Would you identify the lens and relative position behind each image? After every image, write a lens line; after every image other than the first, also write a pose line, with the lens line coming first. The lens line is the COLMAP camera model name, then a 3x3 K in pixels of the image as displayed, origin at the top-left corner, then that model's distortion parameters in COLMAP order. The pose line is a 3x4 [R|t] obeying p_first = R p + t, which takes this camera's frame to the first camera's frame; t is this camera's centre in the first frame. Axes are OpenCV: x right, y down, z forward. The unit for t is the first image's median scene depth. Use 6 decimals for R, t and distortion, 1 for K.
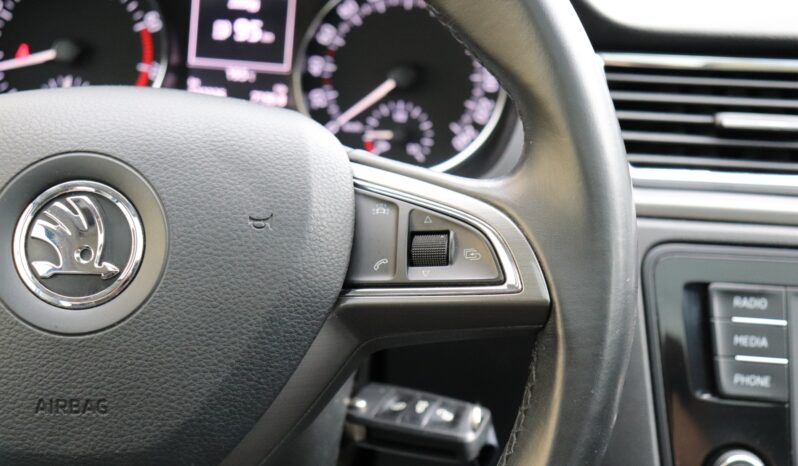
lens RADIAL K [[1469.9, 0, 399.0], [0, 1469.9, 233.0], [0, 0, 1]] dist [0.199955, 0.029214]
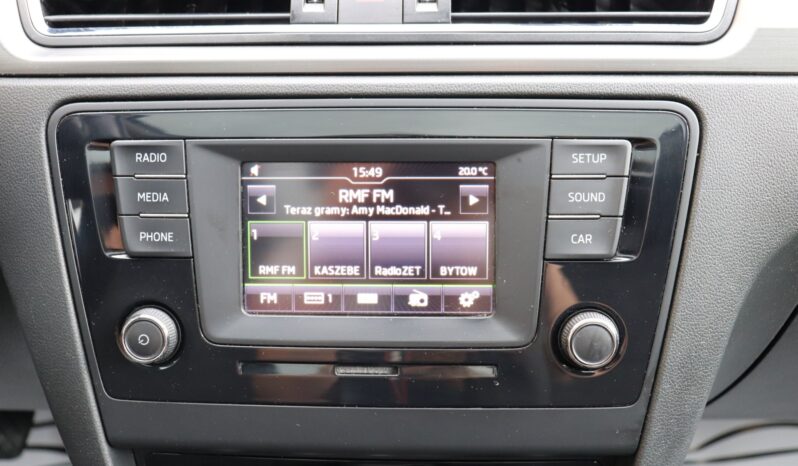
lens RADIAL K [[872.7, 0, 399.0], [0, 872.7, 233.0], [0, 0, 1]] dist [-0.028061, 0.002656]
pose [[0.997900, -0.063980, 0.010109, 0.391577], [0.062363, 0.991172, 0.117002, 0.039816], [-0.017506, -0.116126, 0.993080, 0.431308]]
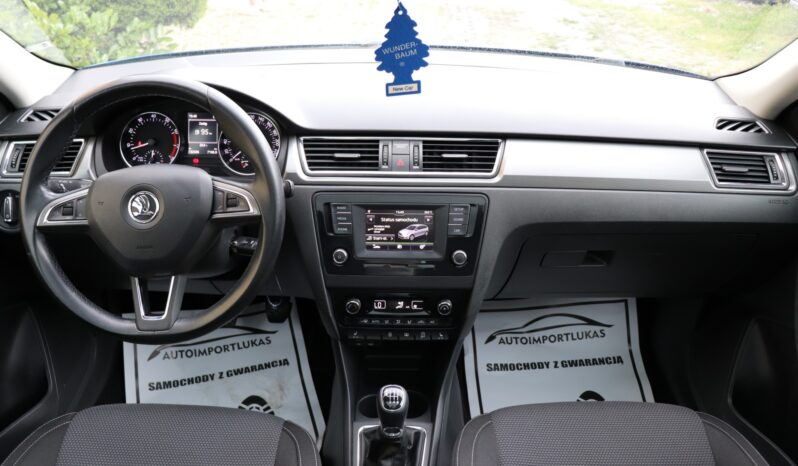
lens RADIAL K [[664.8, 0, 399.0], [0, 664.8, 233.0], [0, 0, 1]] dist [-0.185625, 0.170636]
pose [[0.996772, -0.056863, 0.056677, 0.282513], [0.050186, 0.992329, 0.112980, -0.066305], [-0.062666, -0.109771, 0.991979, -0.601312]]
